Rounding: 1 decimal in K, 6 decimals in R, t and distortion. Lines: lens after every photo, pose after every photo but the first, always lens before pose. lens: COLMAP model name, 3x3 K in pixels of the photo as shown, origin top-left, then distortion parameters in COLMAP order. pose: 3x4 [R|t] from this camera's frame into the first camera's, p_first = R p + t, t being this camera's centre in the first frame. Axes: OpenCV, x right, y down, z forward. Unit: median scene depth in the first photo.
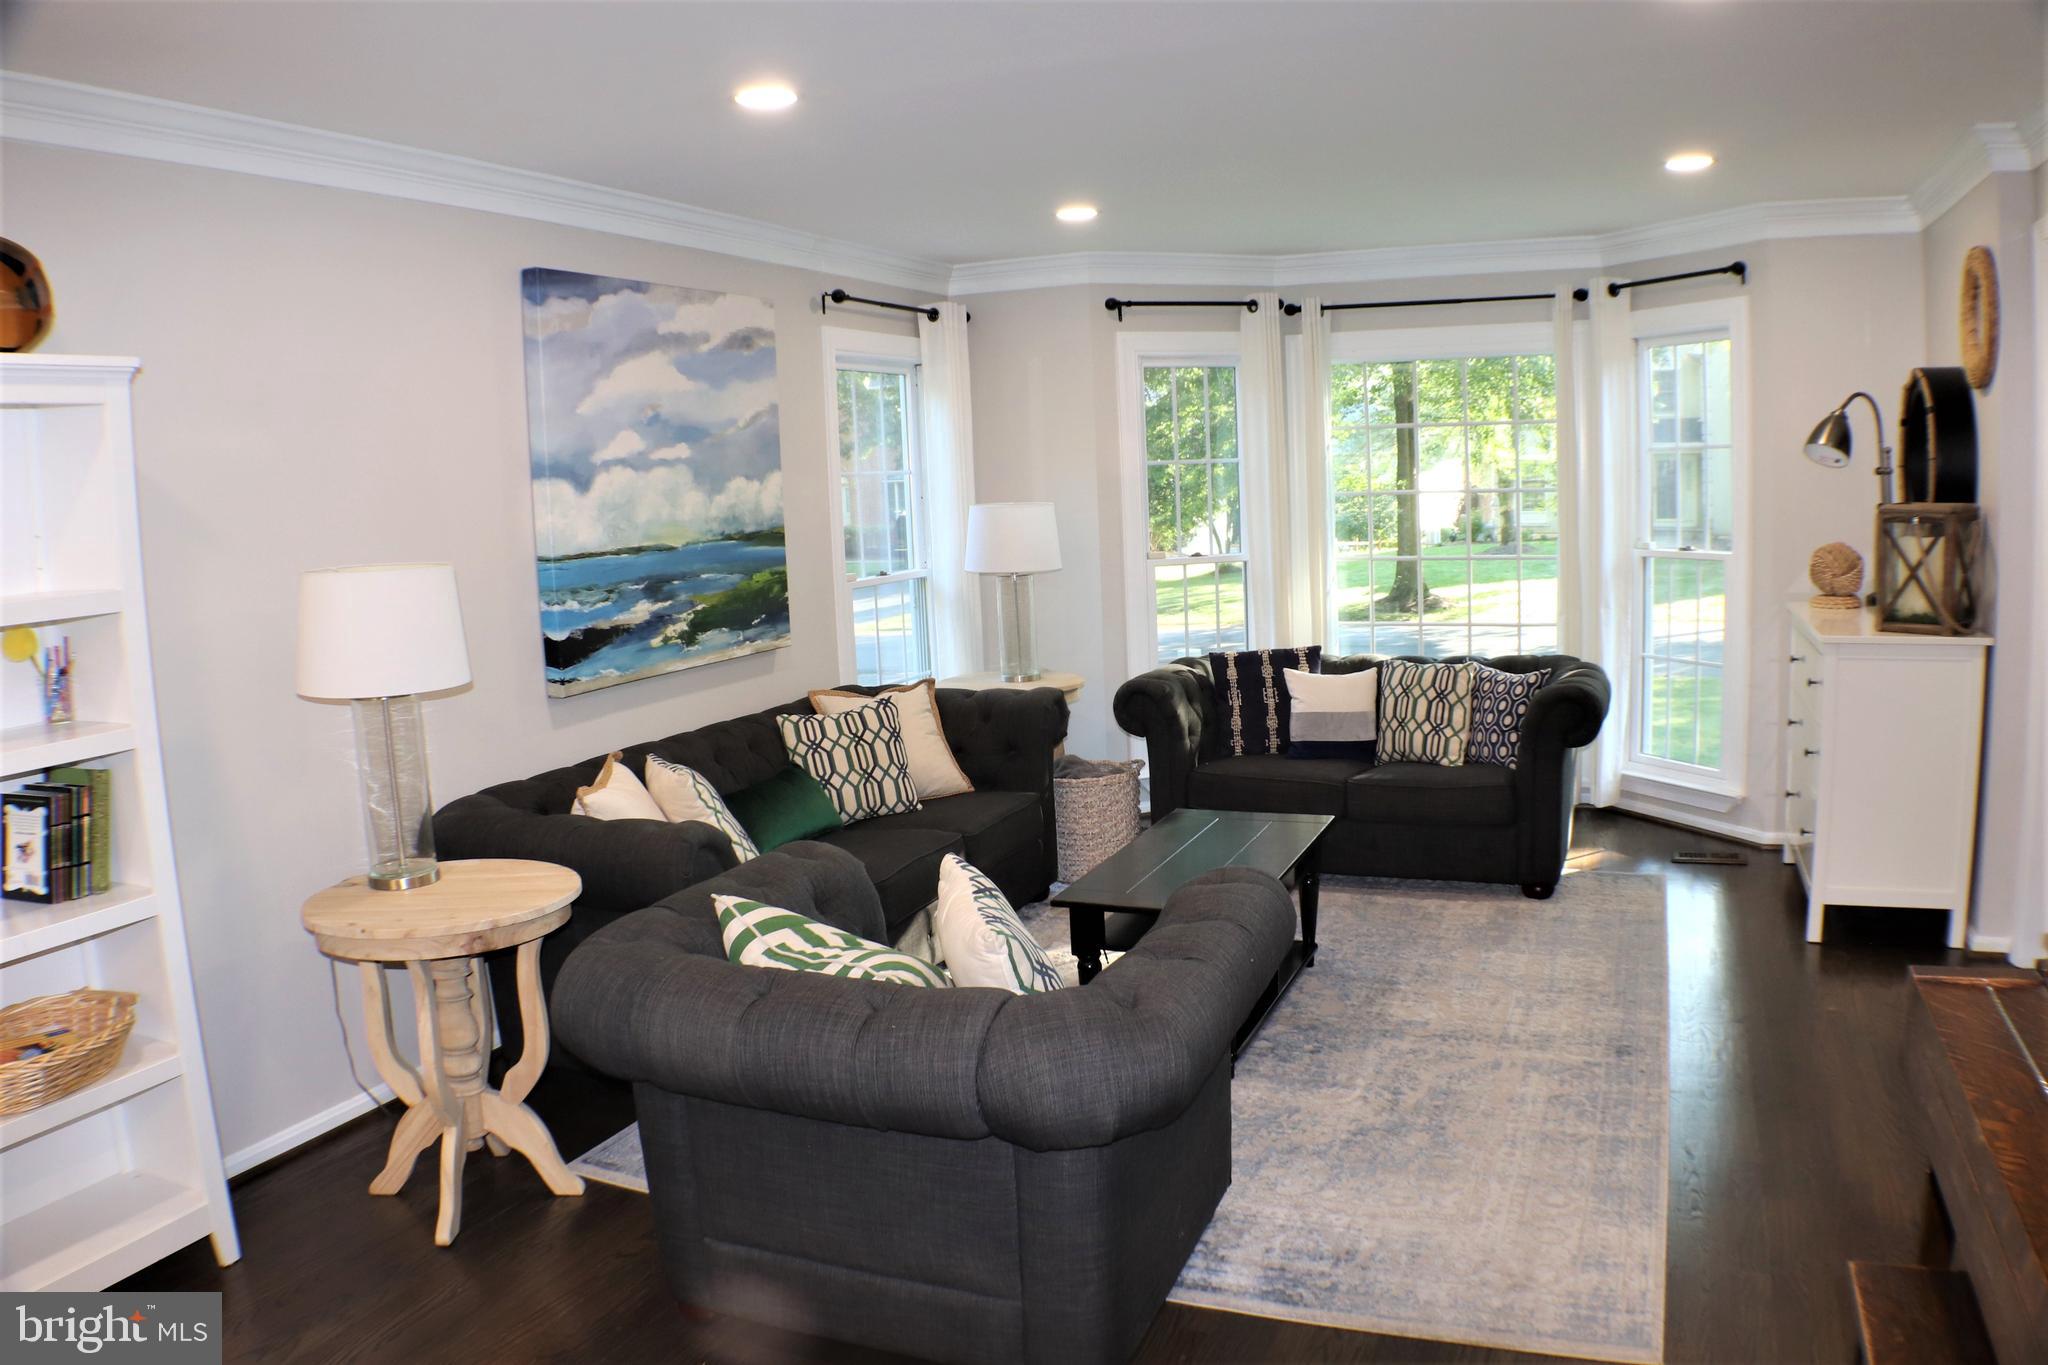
lens RADIAL K [[1469.6, 0, 1060.1], [0, 1469.6, 675.6], [0, 0, 1]] dist [-0.248545, 0.105728]
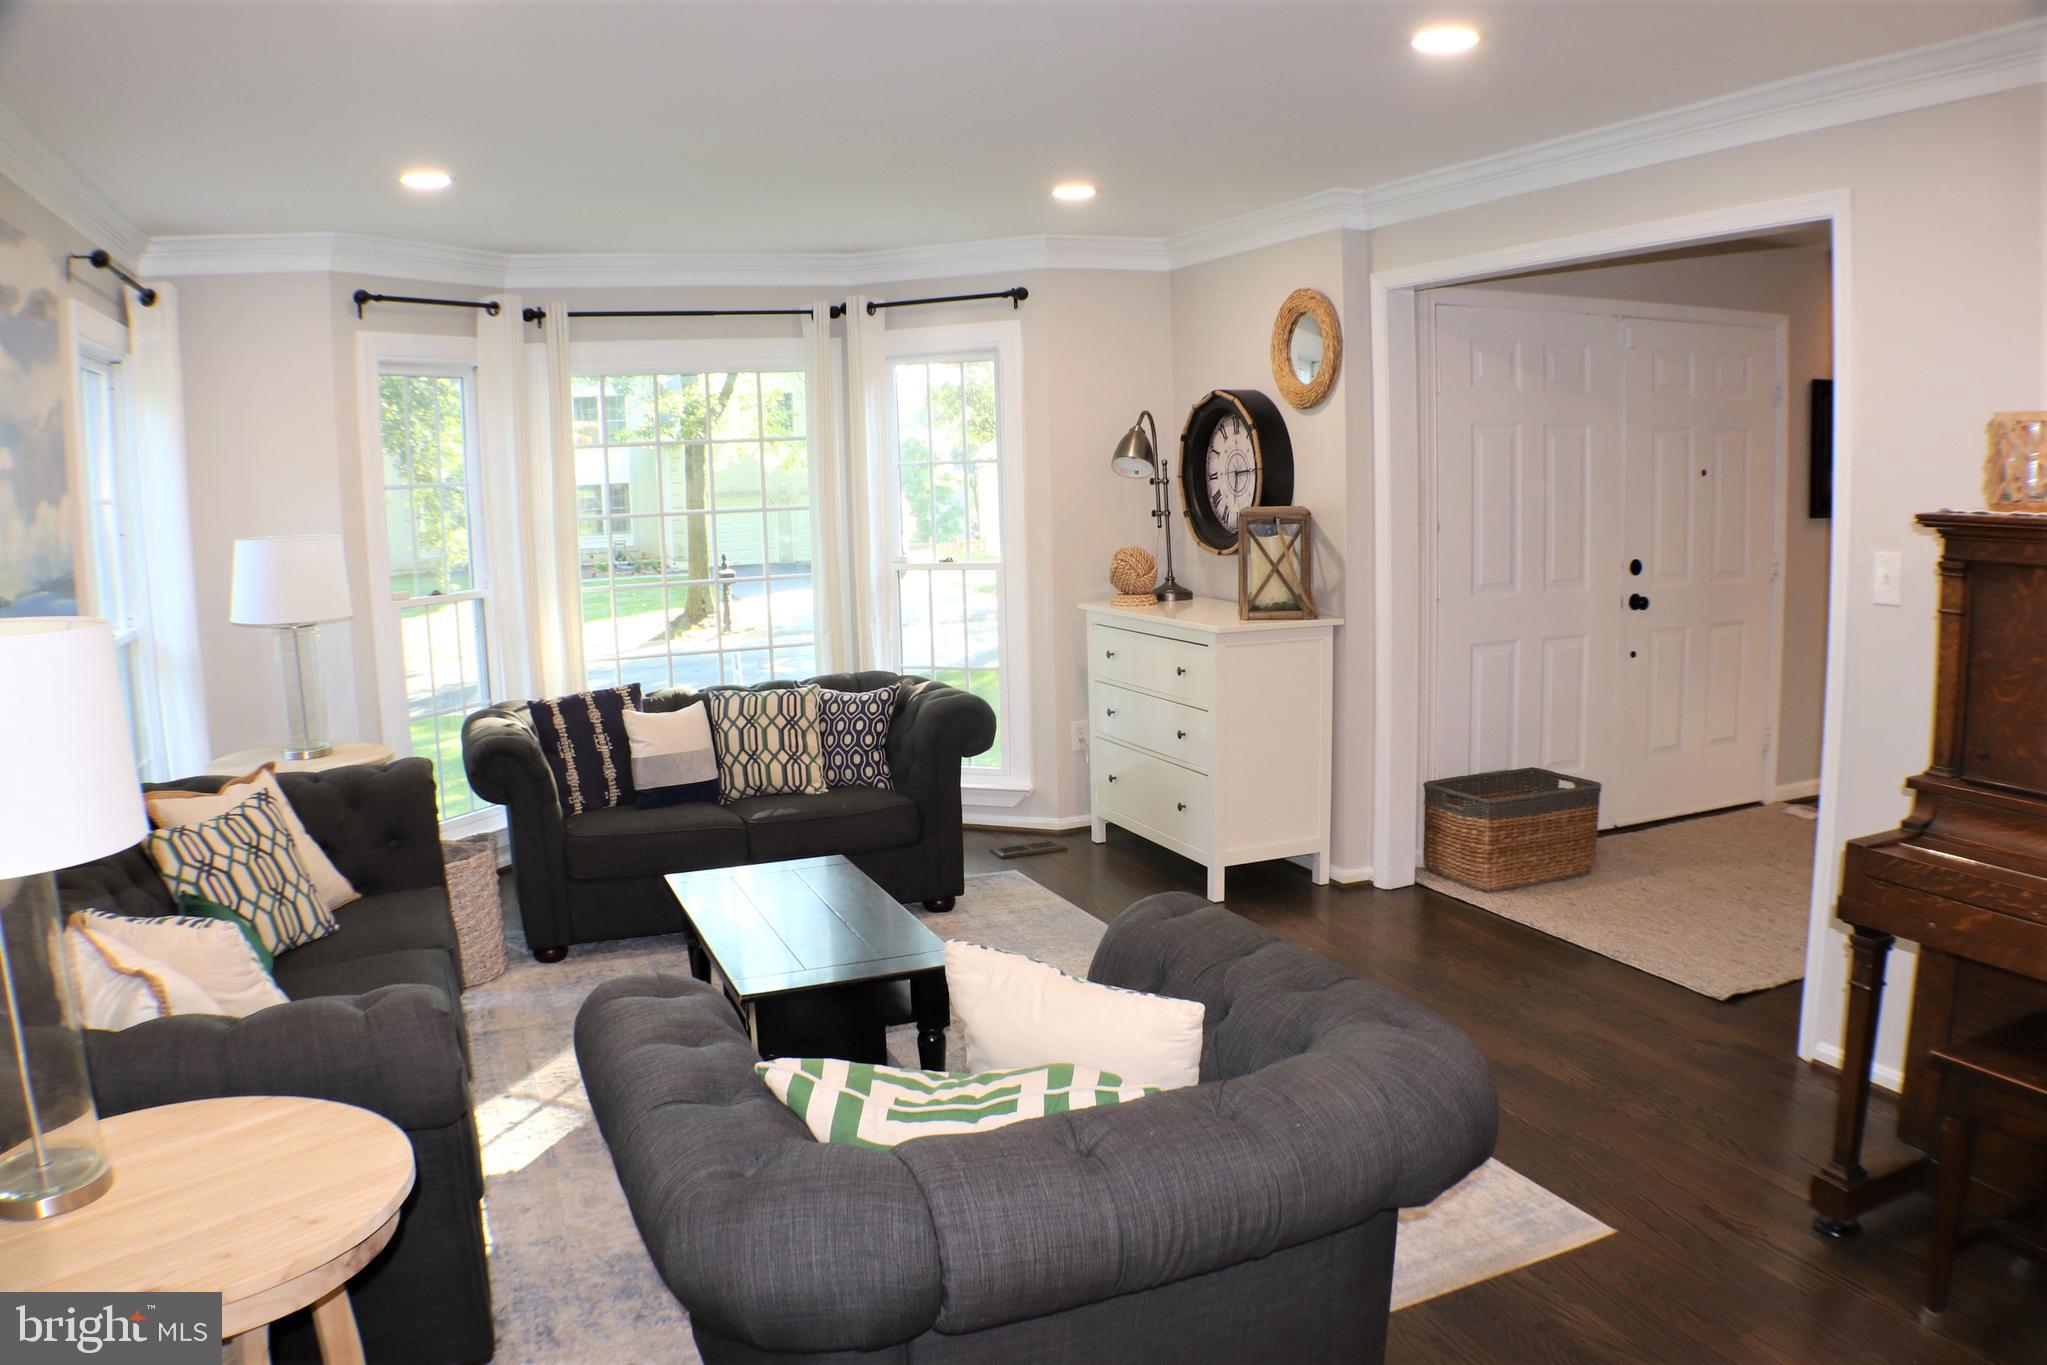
lens RADIAL K [[1468.9, 0, 1059.6], [0, 1468.9, 675.6], [0, 0, 1]] dist [-0.248545, 0.105728]
pose [[0.697144, -0.075902, 0.712902, -0.297588], [0.093022, 0.995551, 0.015029, -0.014952], [-0.710871, 0.055839, 0.701103, 0.196116]]
